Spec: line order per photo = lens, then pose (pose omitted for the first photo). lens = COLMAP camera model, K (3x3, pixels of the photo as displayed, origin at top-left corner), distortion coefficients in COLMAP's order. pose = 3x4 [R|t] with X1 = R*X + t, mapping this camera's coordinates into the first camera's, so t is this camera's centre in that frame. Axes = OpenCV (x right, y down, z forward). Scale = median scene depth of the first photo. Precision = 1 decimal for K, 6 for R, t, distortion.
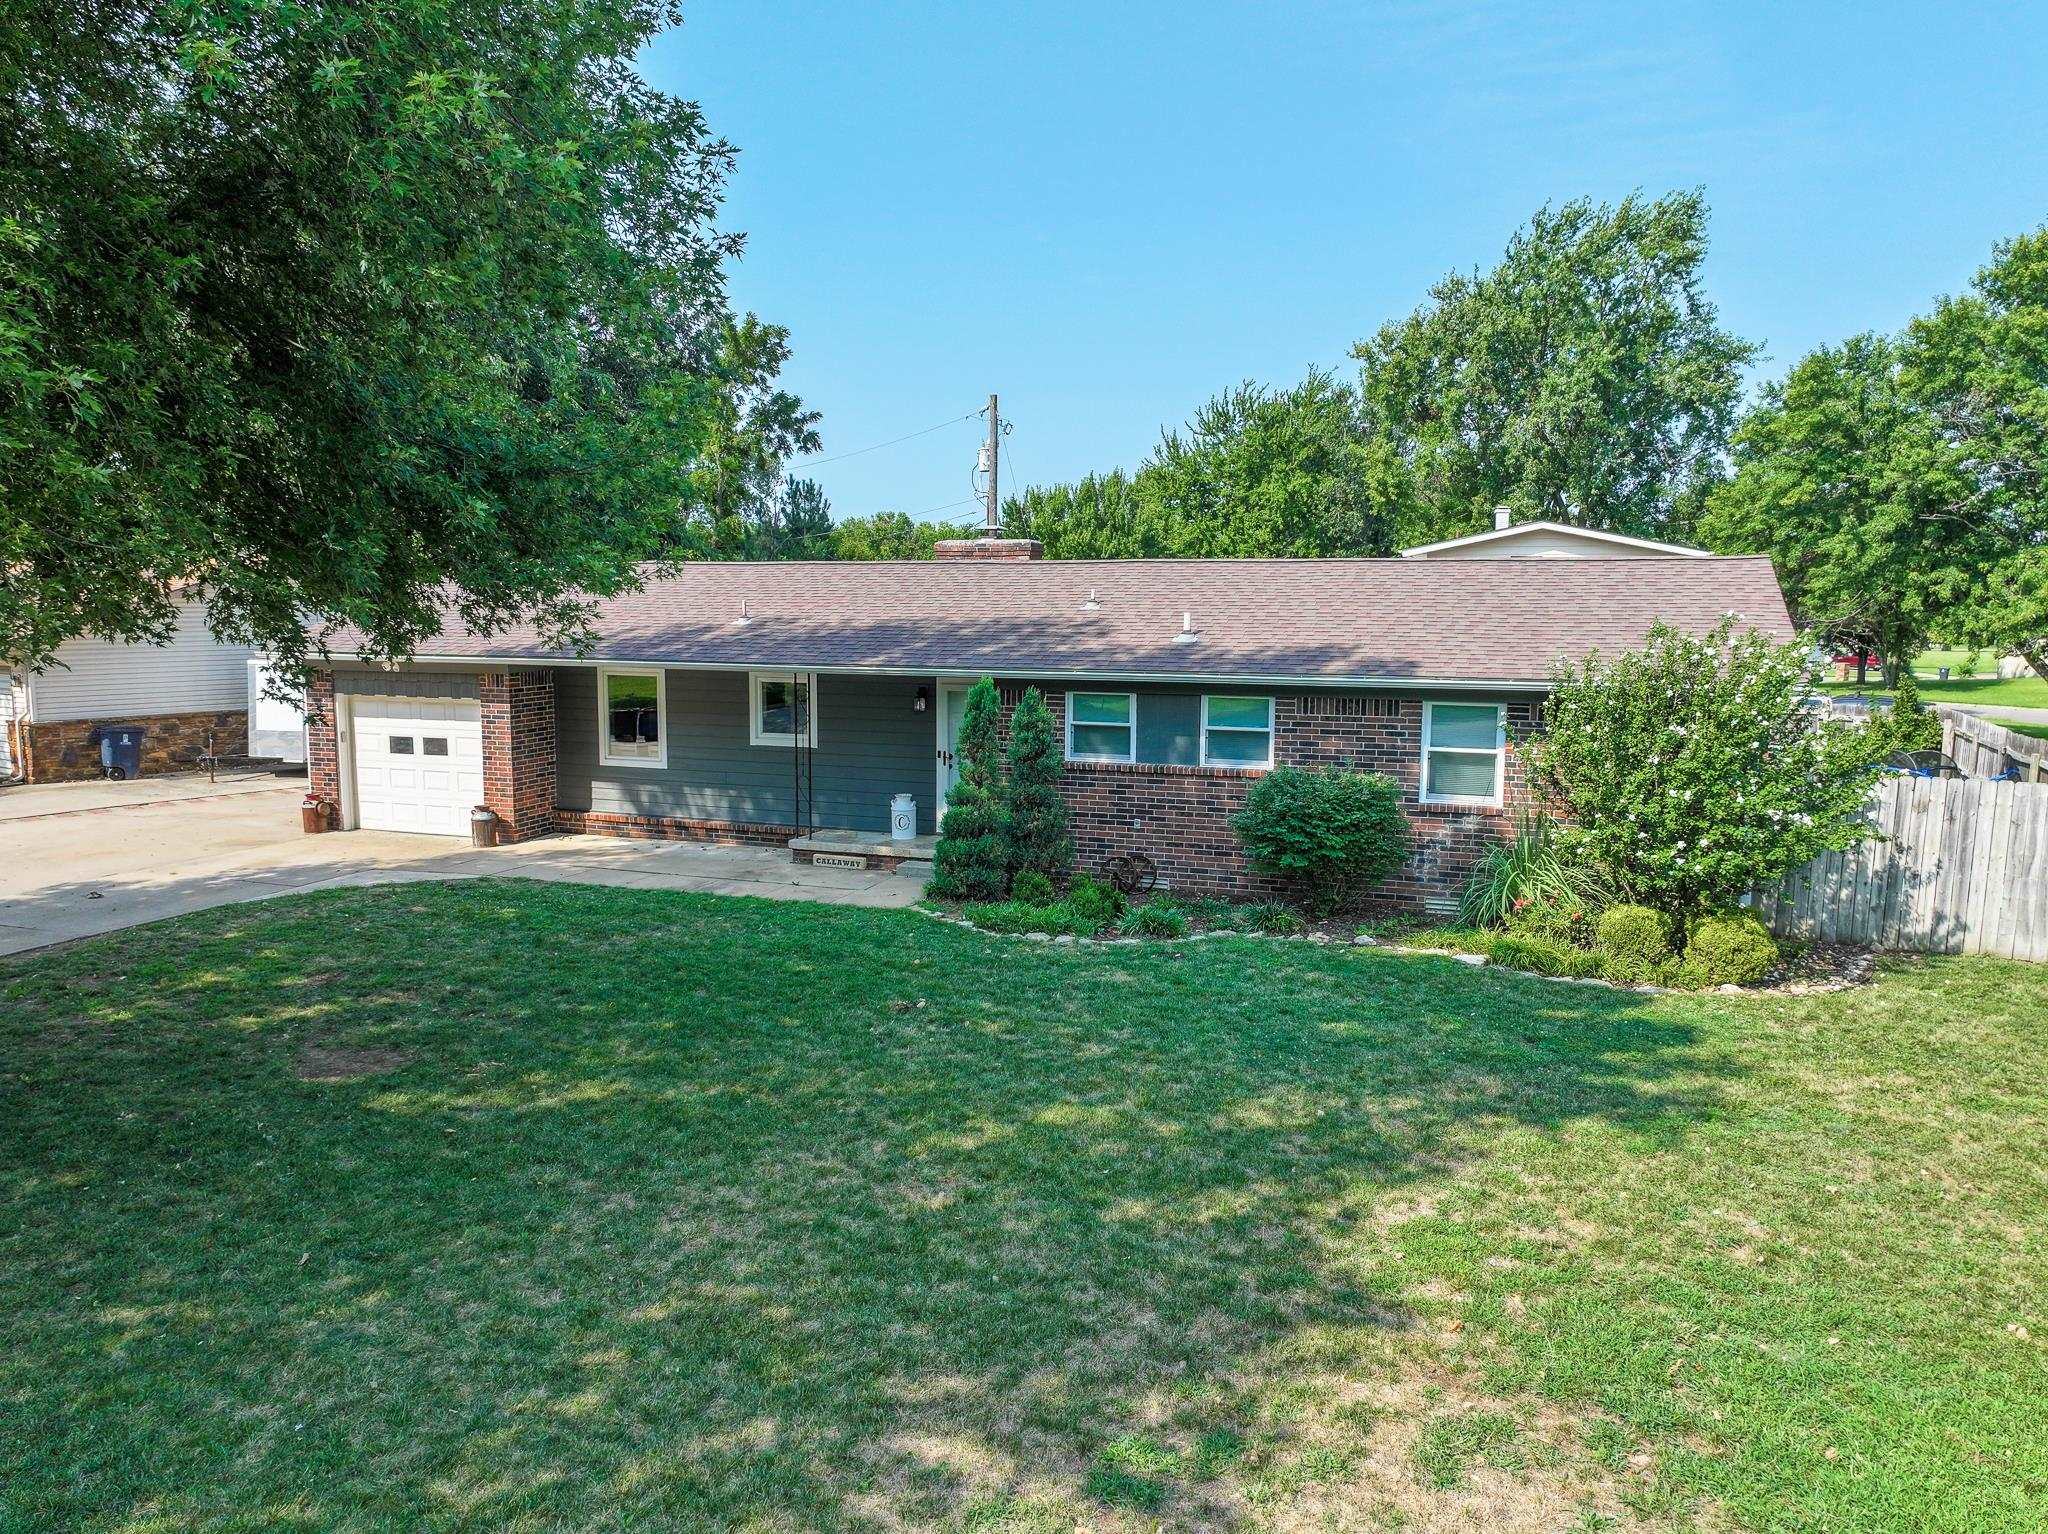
lens RADIAL K [[1439.8, 0, 1029.1], [0, 1439.8, 759.3], [0, 0, 1]] dist [0.002525, 0.008119]
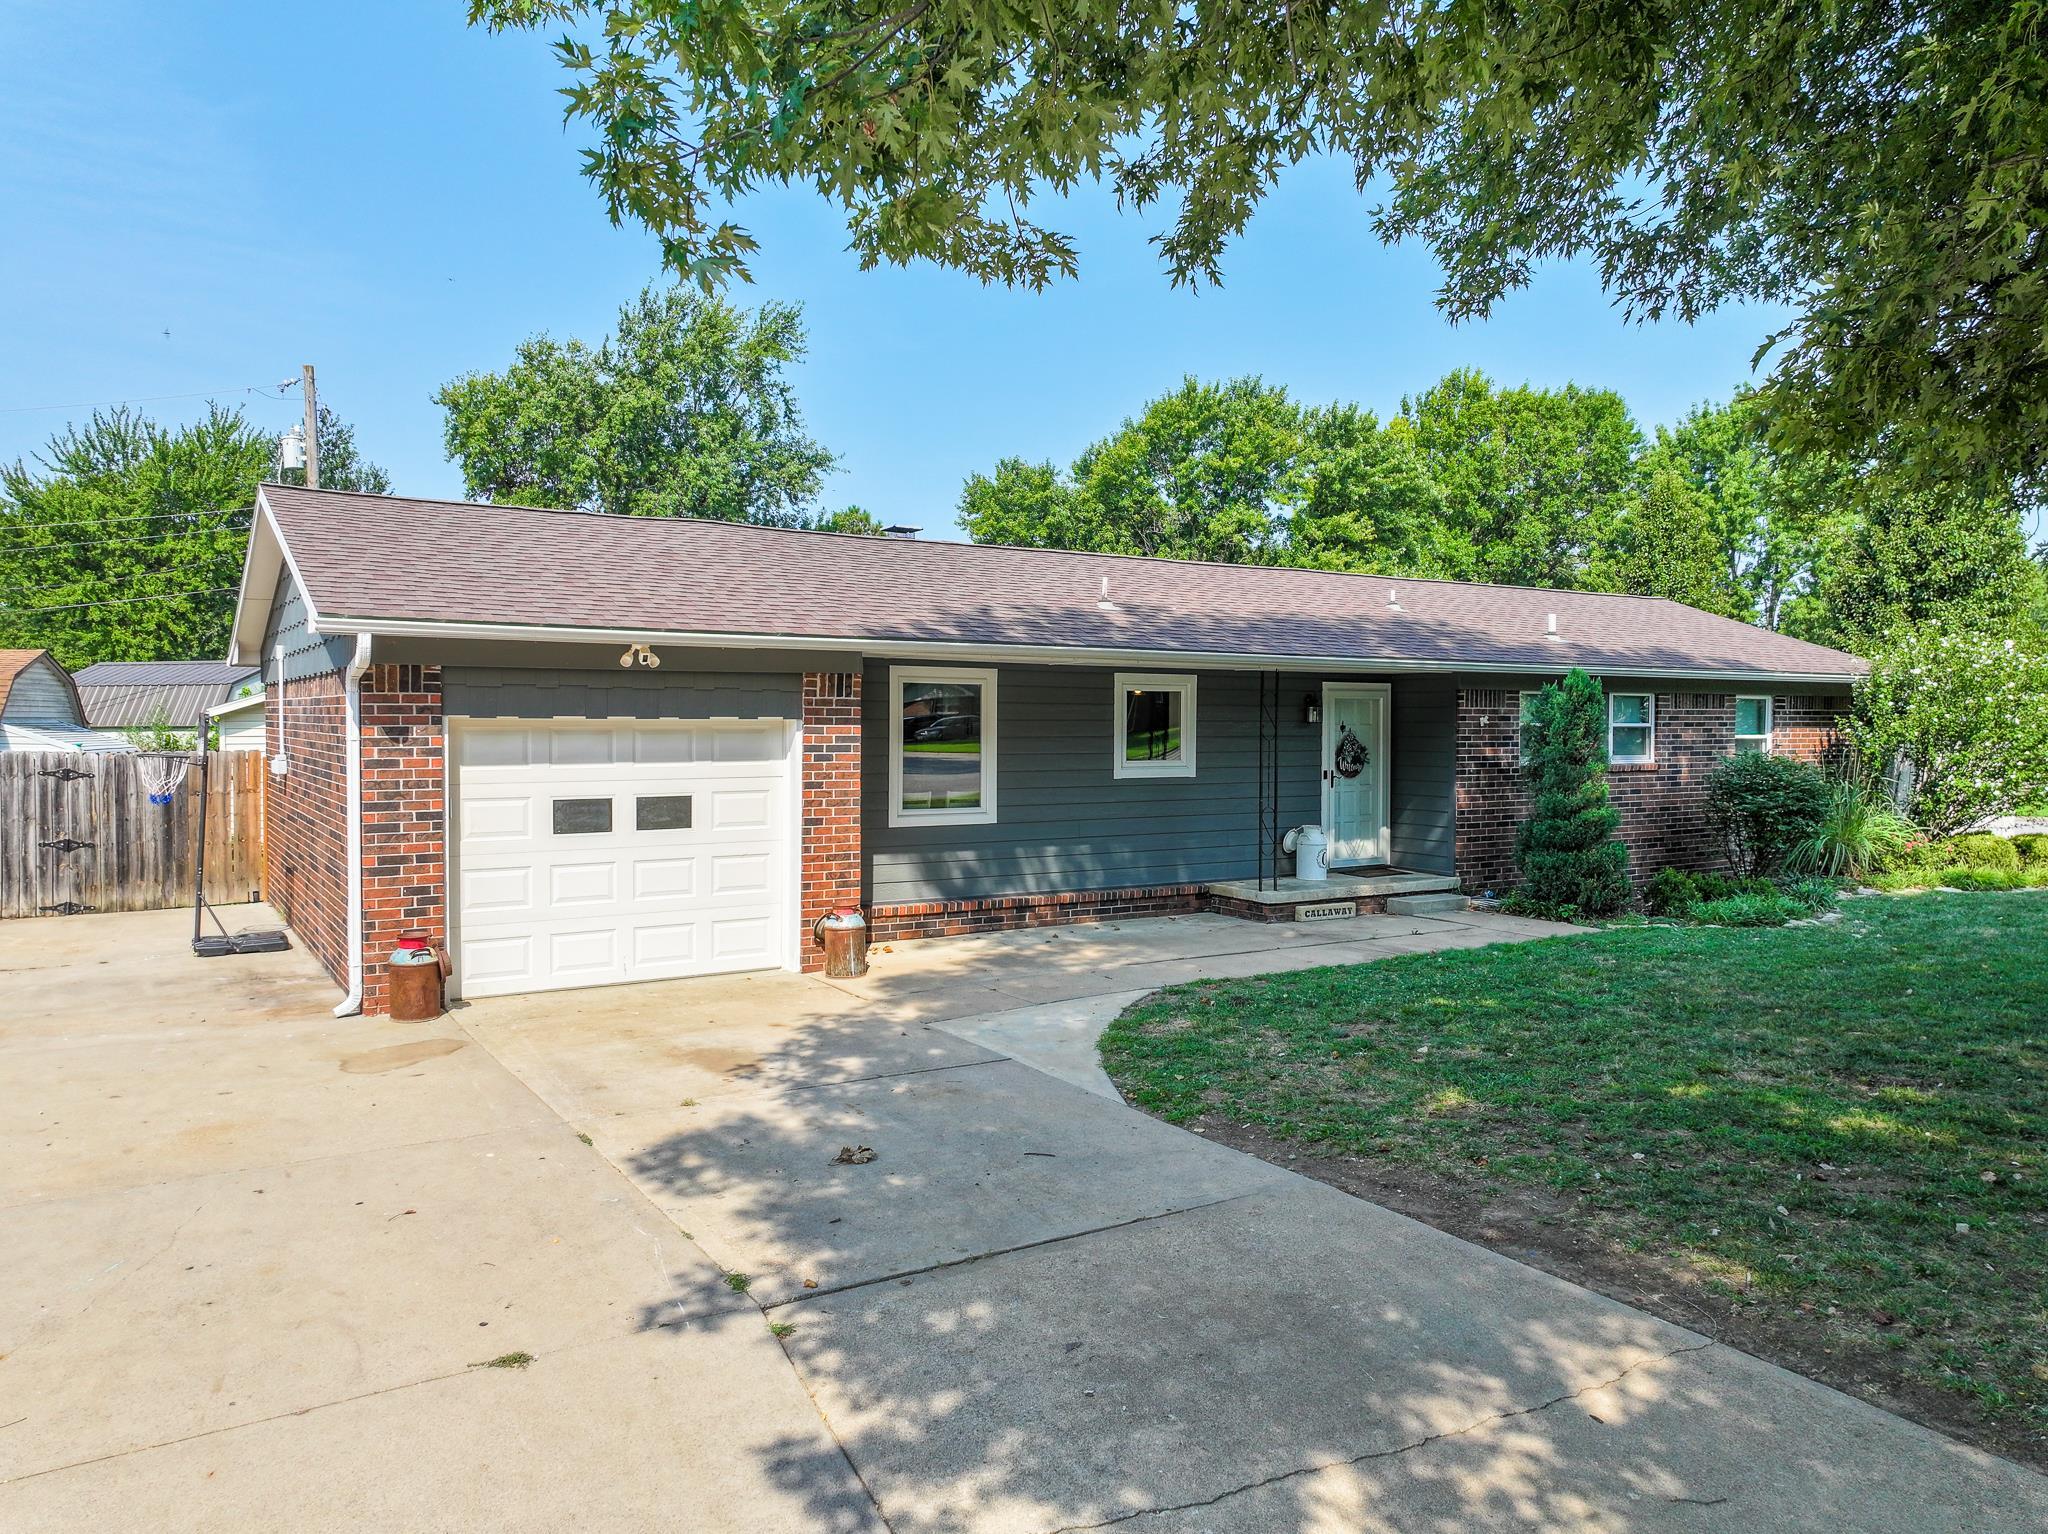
lens RADIAL K [[1439.8, 0, 1029.1], [0, 1439.8, 759.3], [0, 0, 1]] dist [0.002525, 0.008119]
pose [[0.601697, -0.024249, 0.798356, -0.938080], [0.087407, 0.995535, -0.035638, 0.002539], [-0.793927, 0.091225, 0.601130, 0.717474]]
